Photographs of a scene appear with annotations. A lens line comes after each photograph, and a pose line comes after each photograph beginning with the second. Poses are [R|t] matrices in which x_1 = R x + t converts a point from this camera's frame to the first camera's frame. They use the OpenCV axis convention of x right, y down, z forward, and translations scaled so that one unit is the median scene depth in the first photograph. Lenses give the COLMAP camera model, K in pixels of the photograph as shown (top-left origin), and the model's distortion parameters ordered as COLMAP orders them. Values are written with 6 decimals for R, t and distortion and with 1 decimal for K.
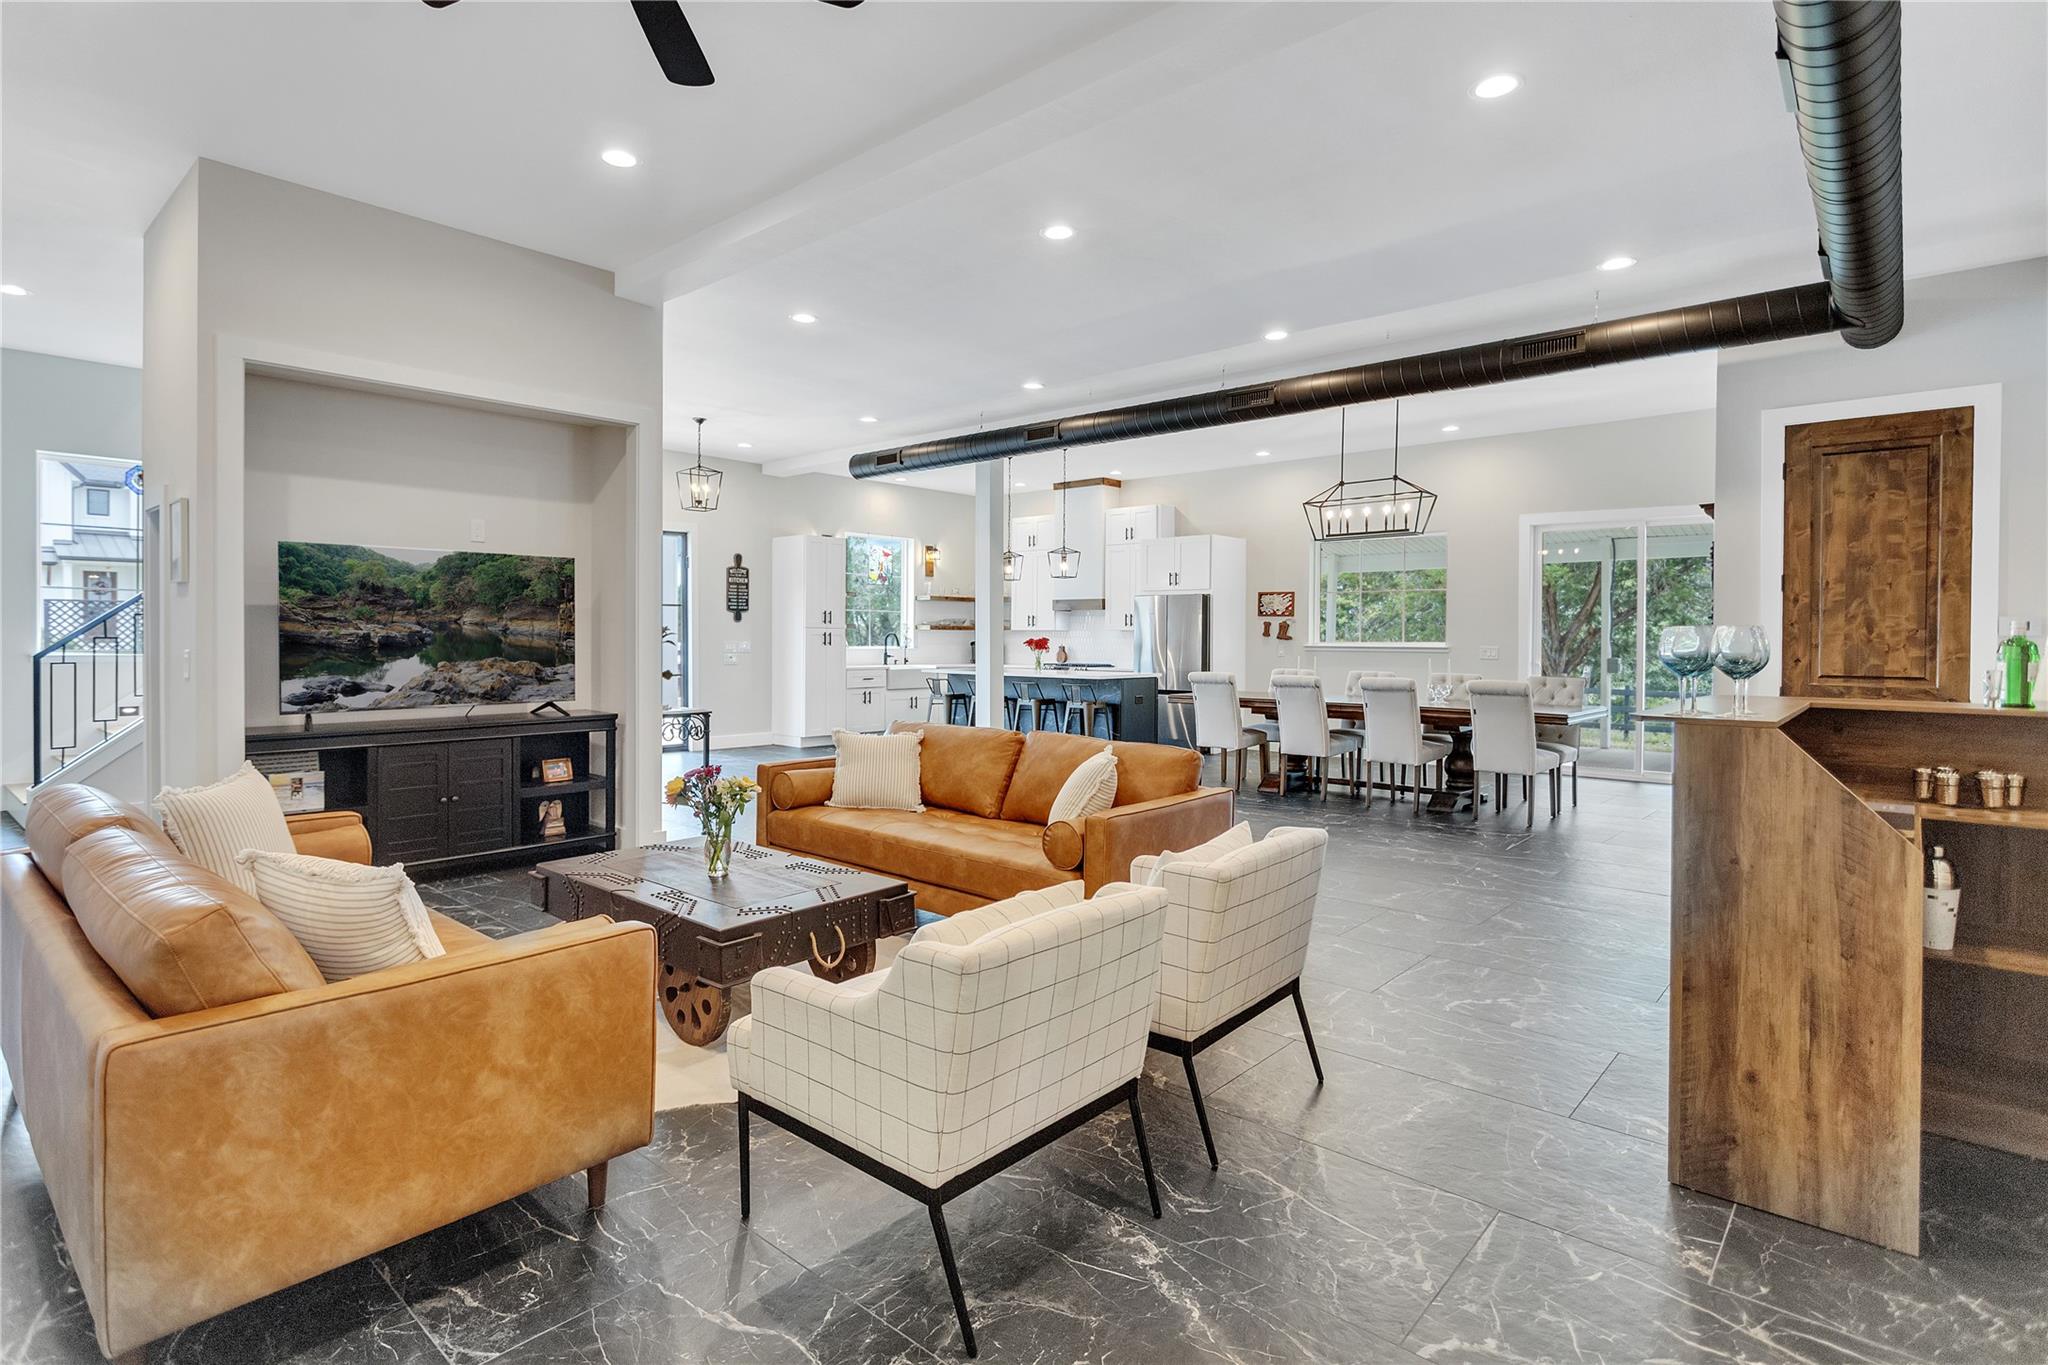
lens RADIAL K [[1012.2, 0, 1040.4], [0, 1012.2, 646.7], [0, 0, 1]] dist [-0.004397, -0.000393]
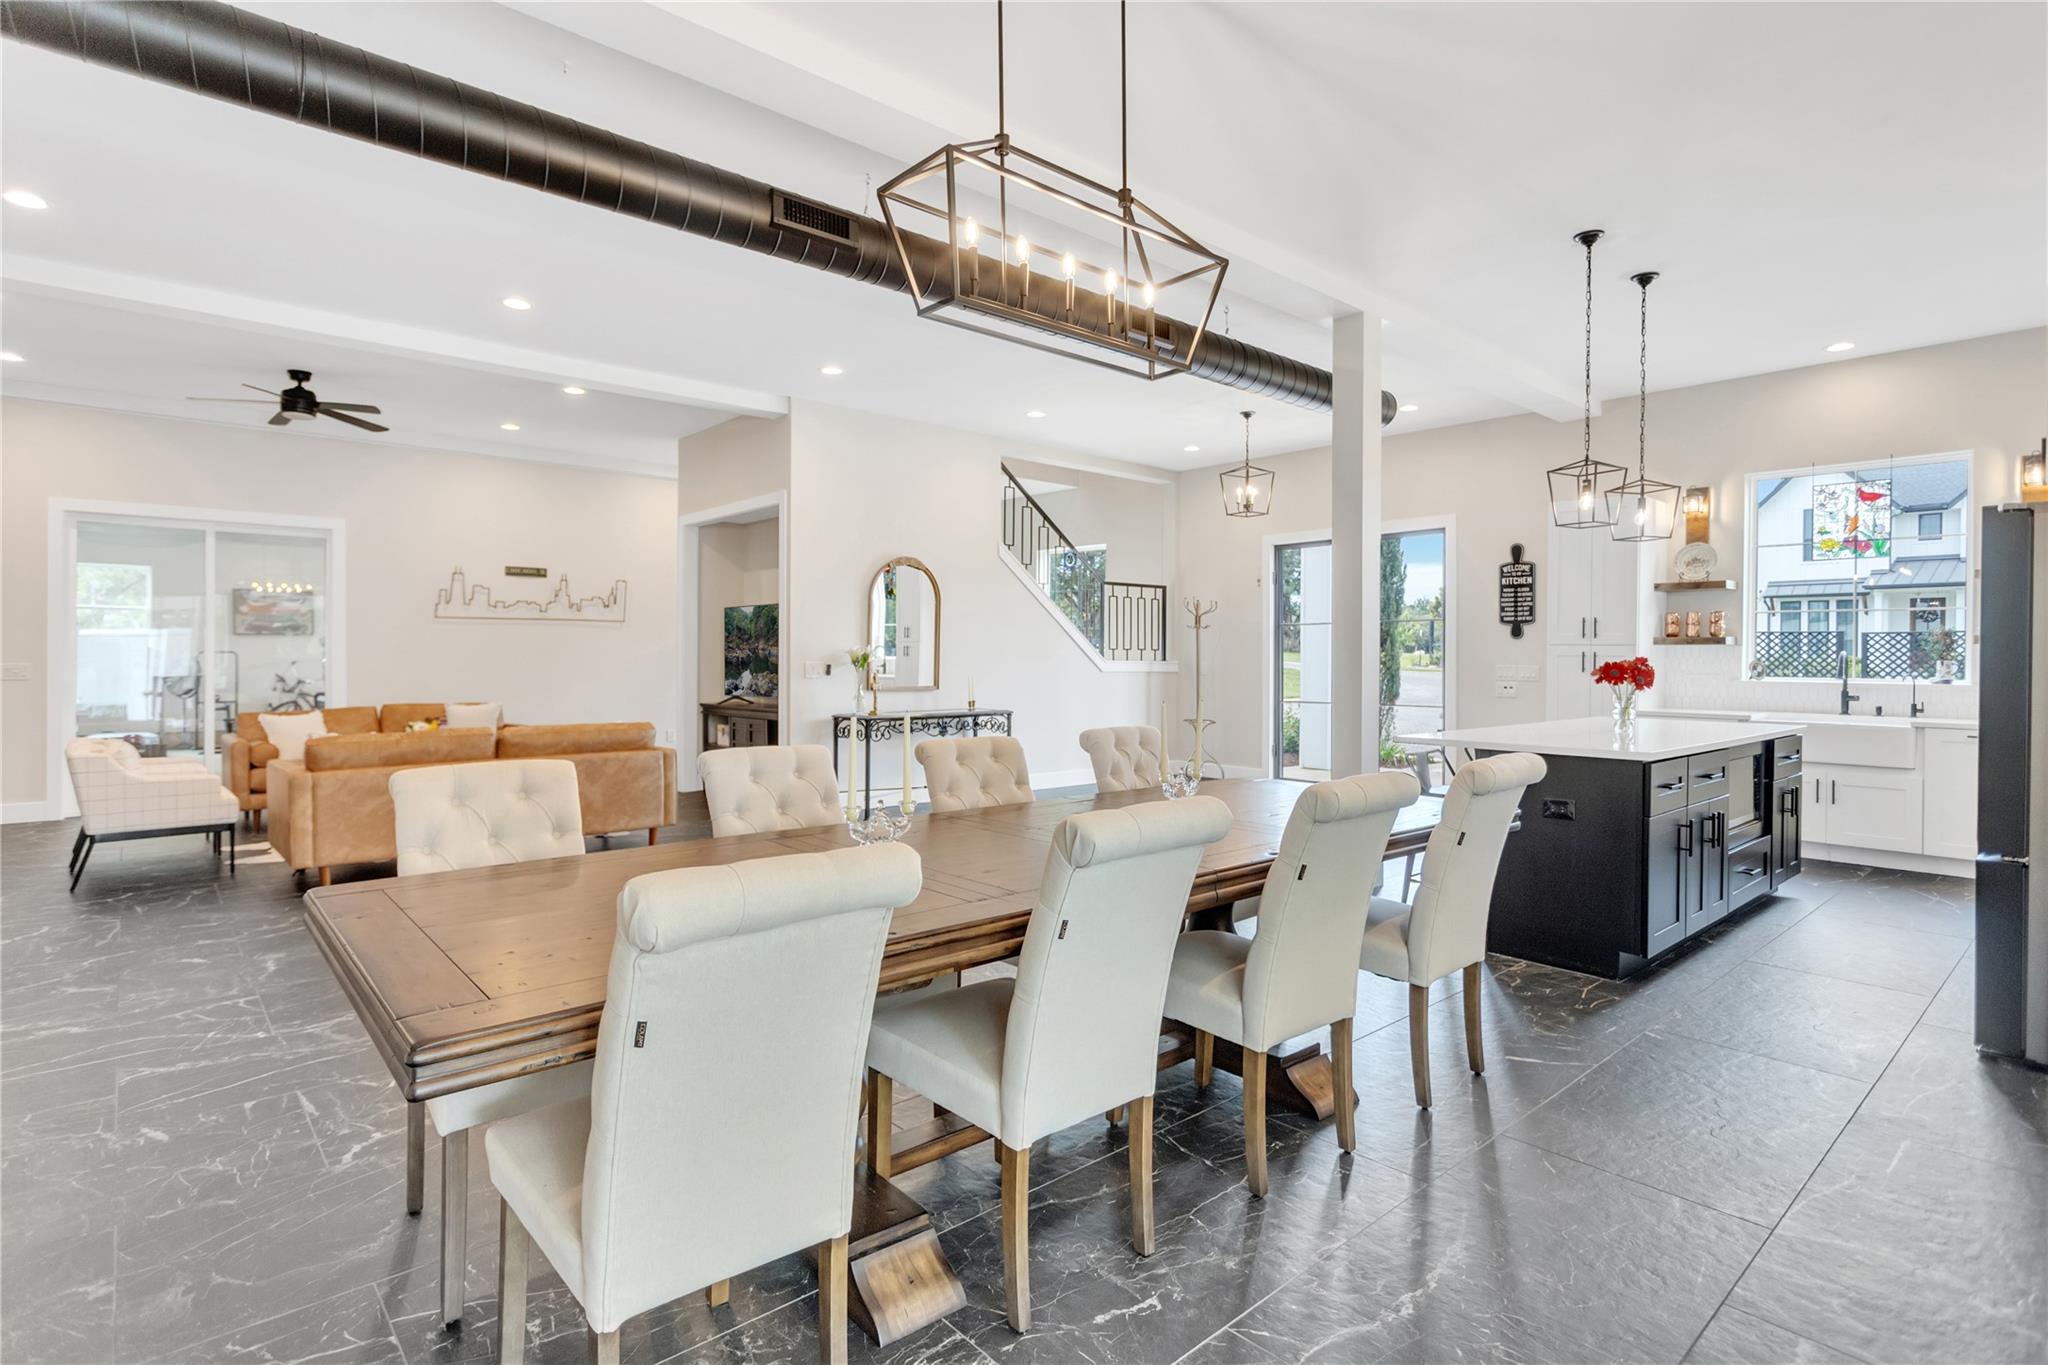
lens RADIAL K [[1012.2, 0, 1024.9], [0, 1012.2, 669.1], [0, 0, 1]] dist [-0.004397, -0.000393]
pose [[-0.123905, 0.005646, -0.992278, 0.450214], [-0.012628, 0.999894, 0.007266, -0.003923], [0.992214, 0.013430, -0.123821, 0.730462]]
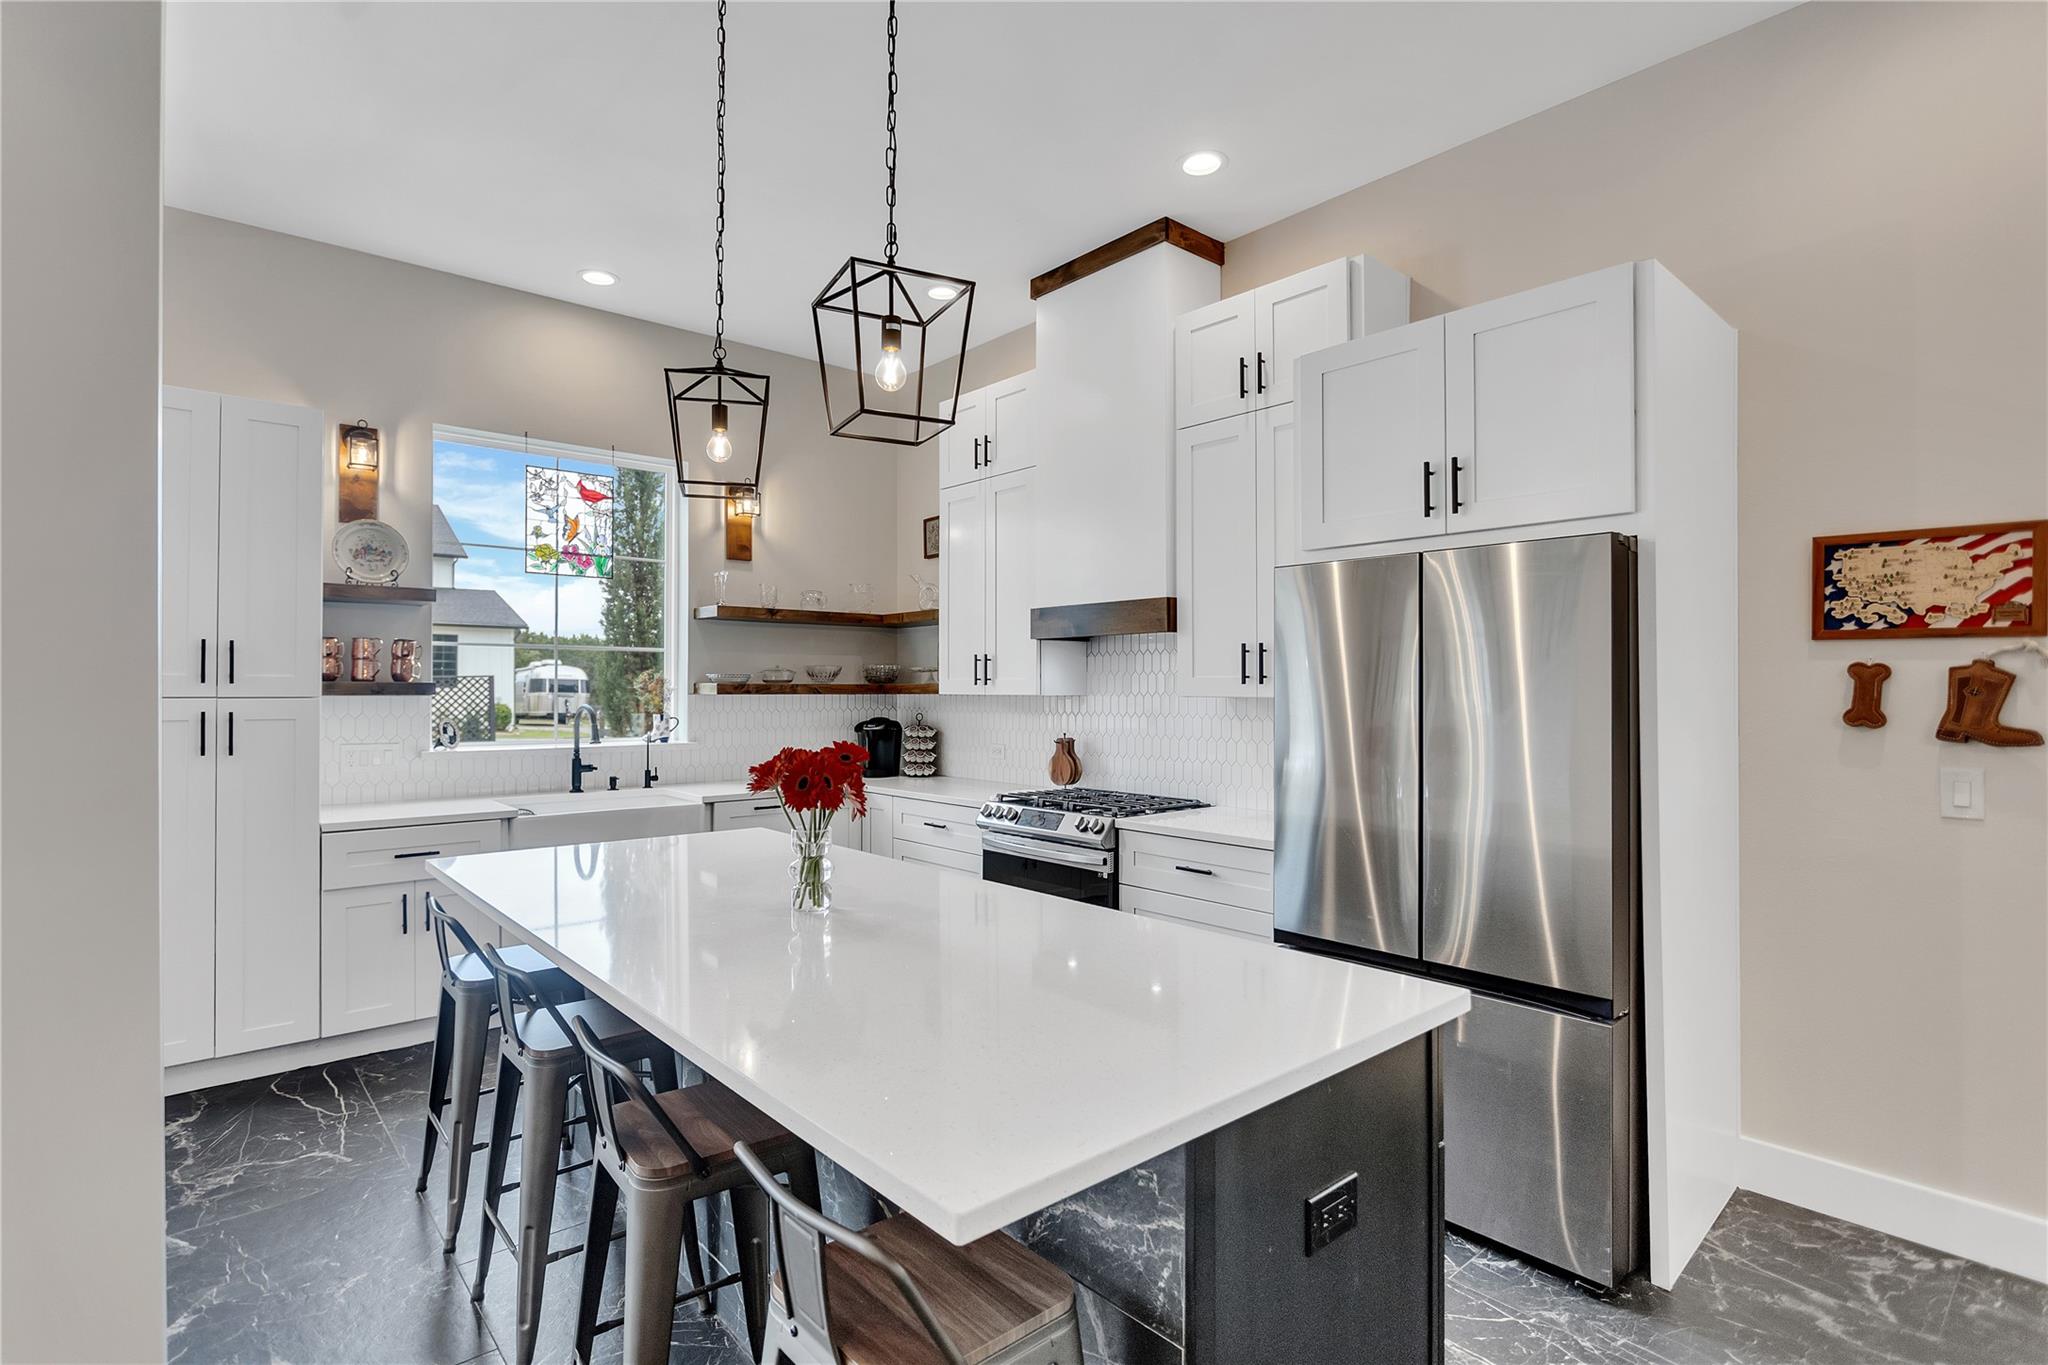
lens RADIAL K [[1012.2, 0, 1025.3], [0, 1012.2, 678.0], [0, 0, 1]] dist [-0.004397, -0.000393]
pose [[0.990539, -0.007176, -0.137047, 0.065639], [0.004676, 0.999817, -0.018553, -0.017678], [0.137155, 0.017736, 0.990391, 0.736905]]
